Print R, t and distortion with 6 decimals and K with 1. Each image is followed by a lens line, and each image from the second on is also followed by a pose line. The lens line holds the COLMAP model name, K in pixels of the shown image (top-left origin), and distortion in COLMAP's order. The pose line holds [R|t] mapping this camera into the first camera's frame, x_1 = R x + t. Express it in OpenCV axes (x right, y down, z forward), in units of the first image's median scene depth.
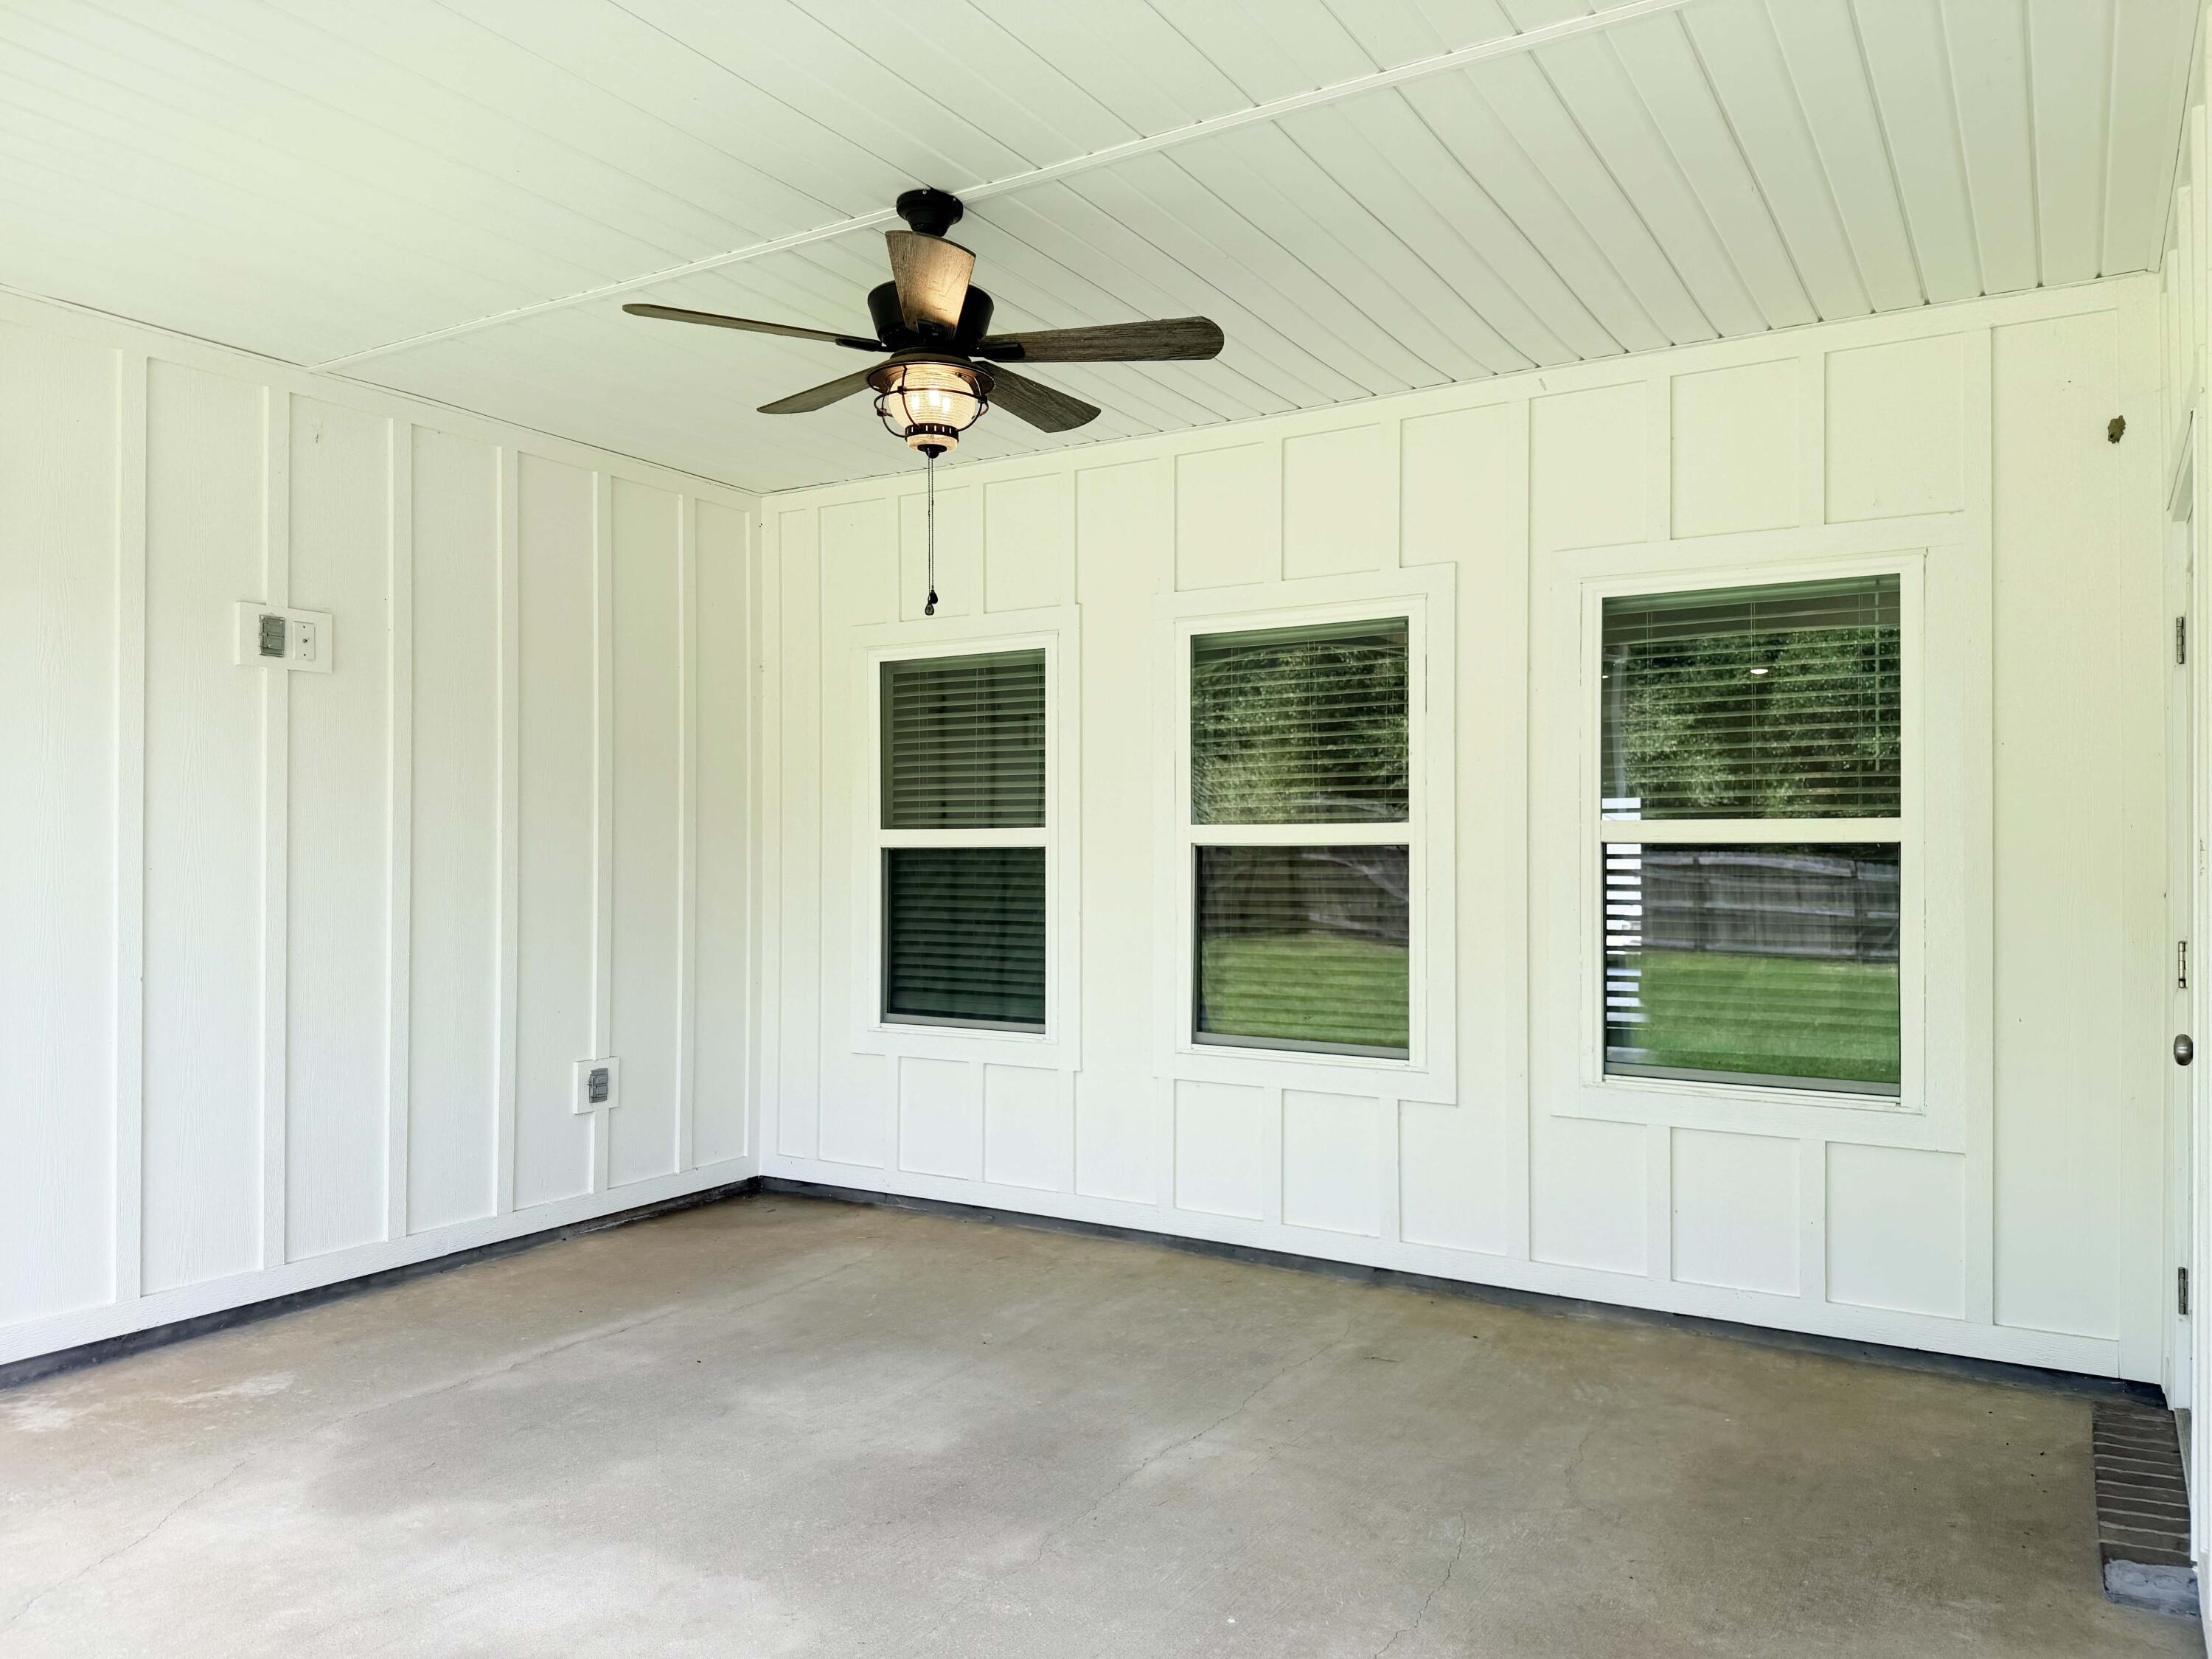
lens RADIAL K [[1544.3, 0, 1089.5], [0, 1544.3, 848.0], [0, 0, 1]] dist [0.031479, -0.007414]
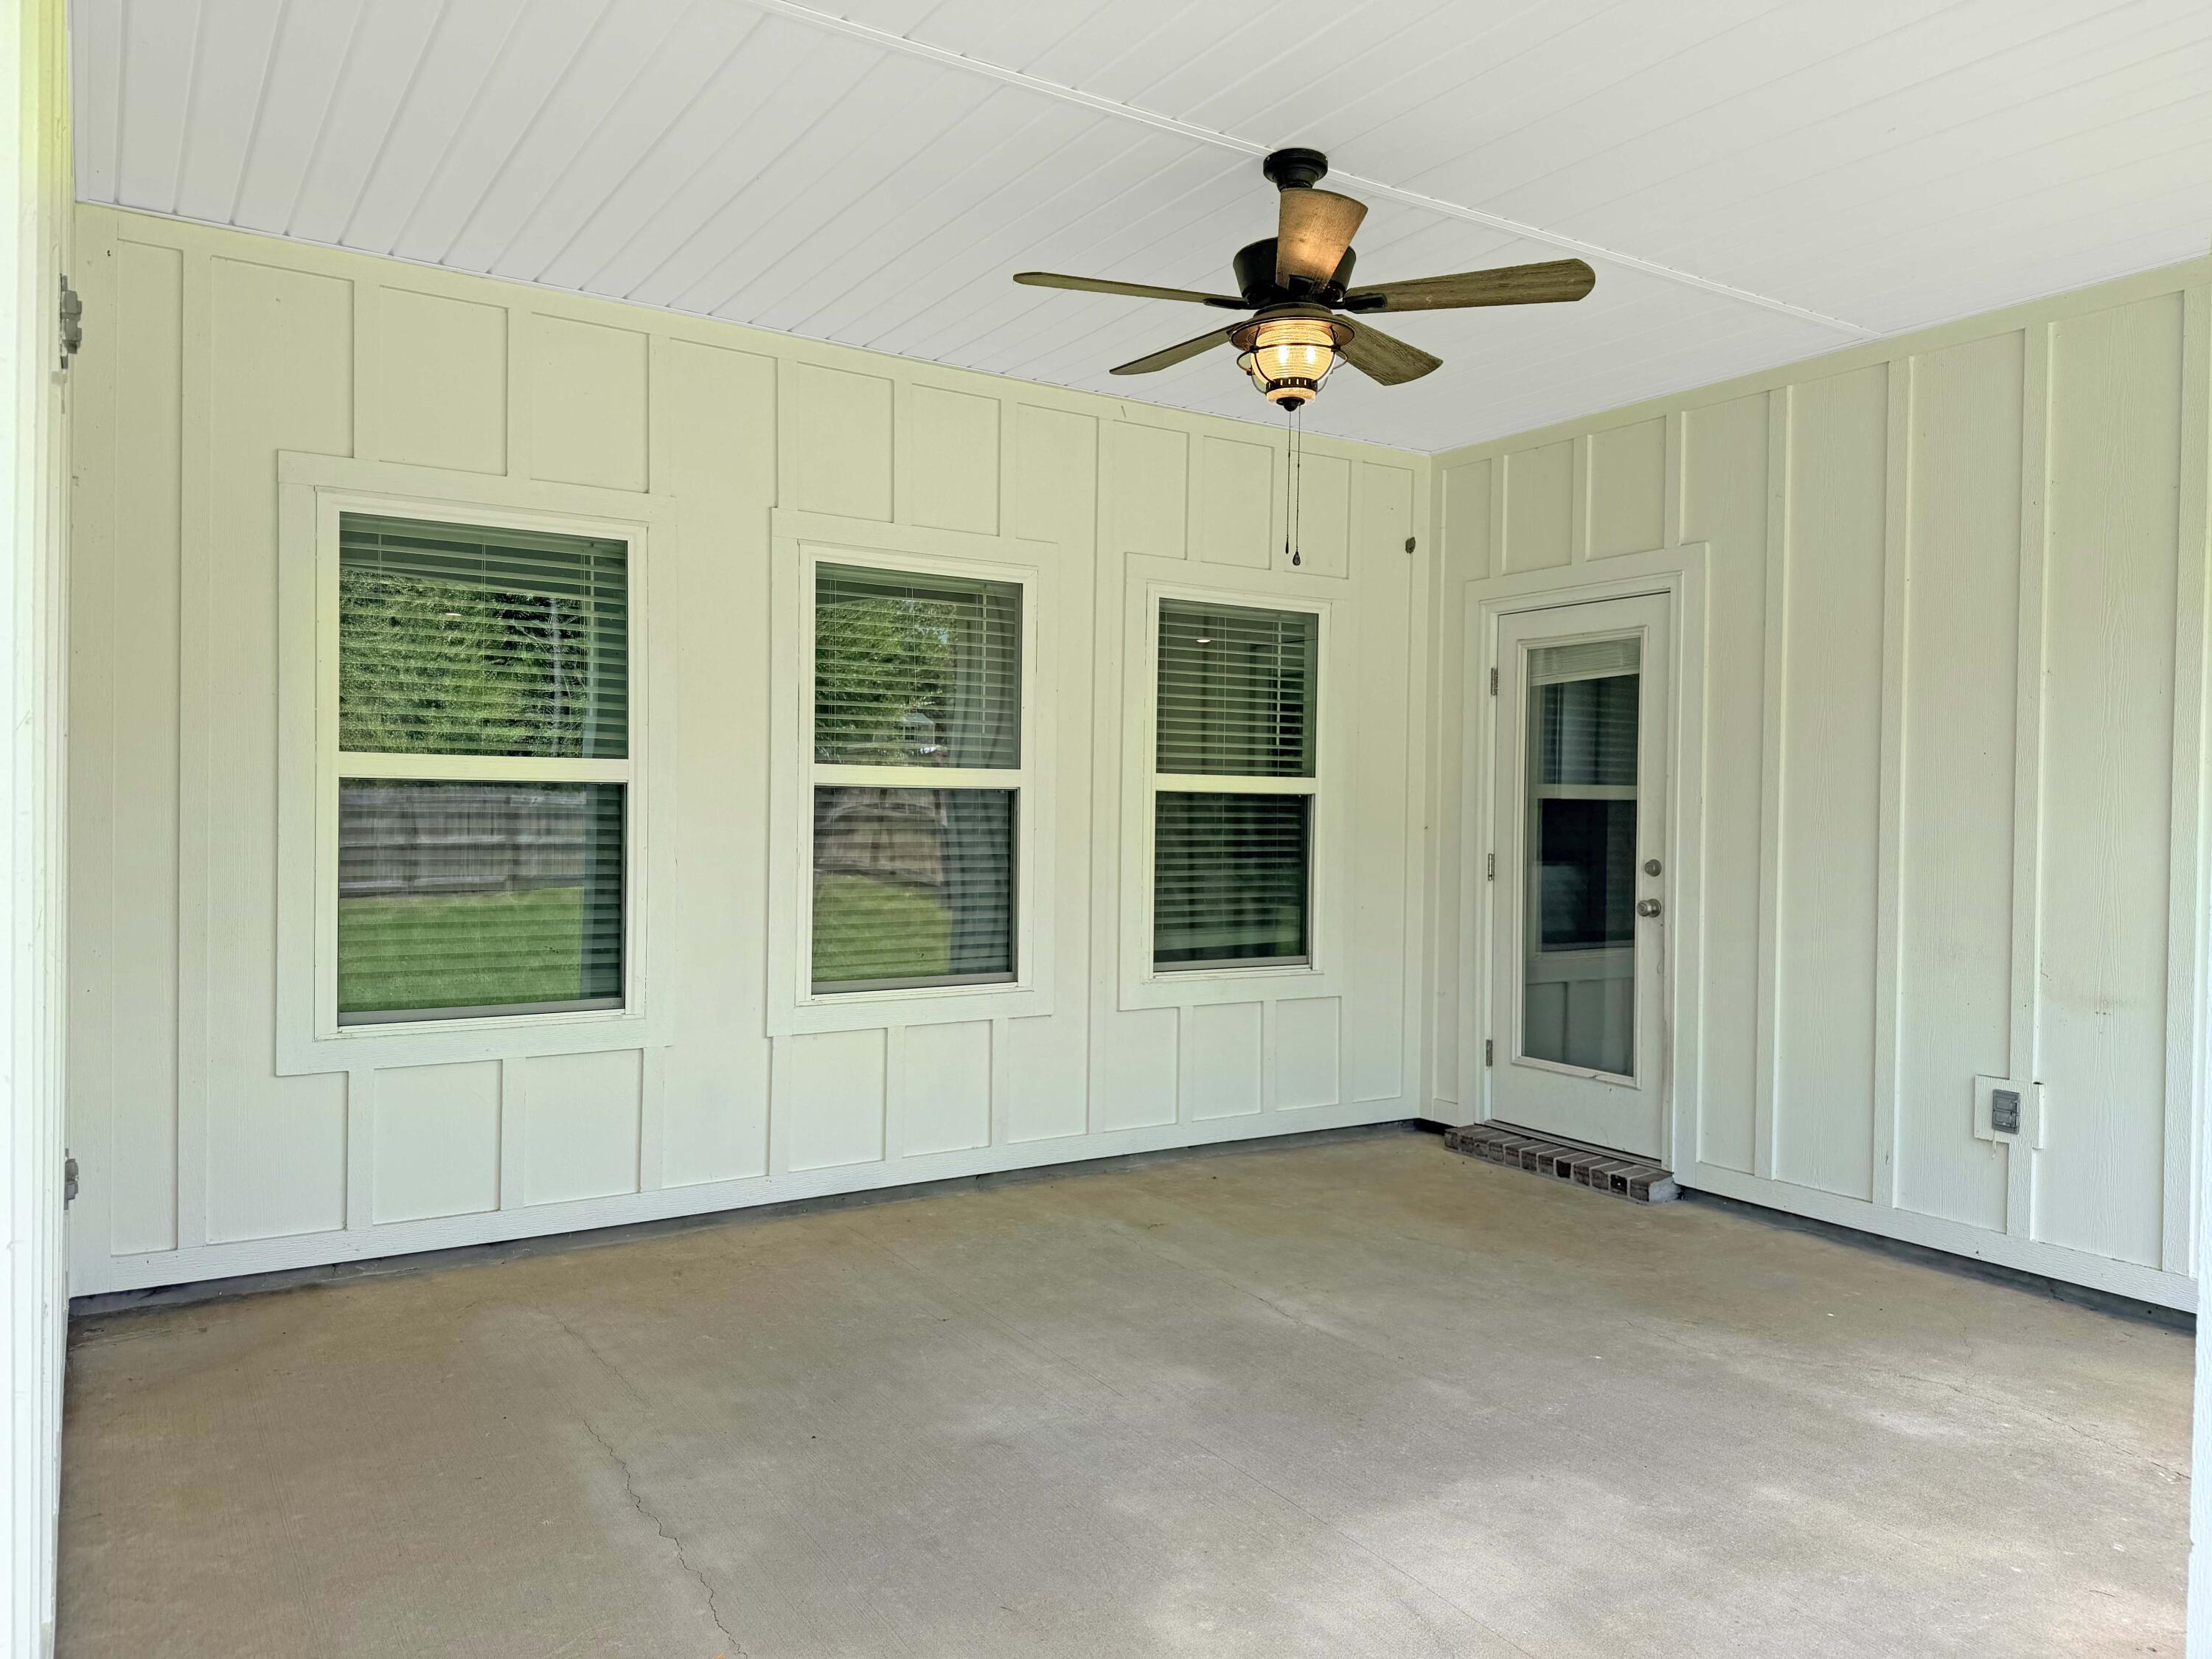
lens RADIAL K [[1544.3, 0, 1088.6], [0, 1544.3, 813.8], [0, 0, 1]] dist [0.031479, -0.007414]
pose [[0.441354, -0.001621, 0.897332, -0.927037], [-0.018680, 0.999765, 0.010994, 0.003055], [-0.897139, -0.021614, 0.441220, 0.551301]]
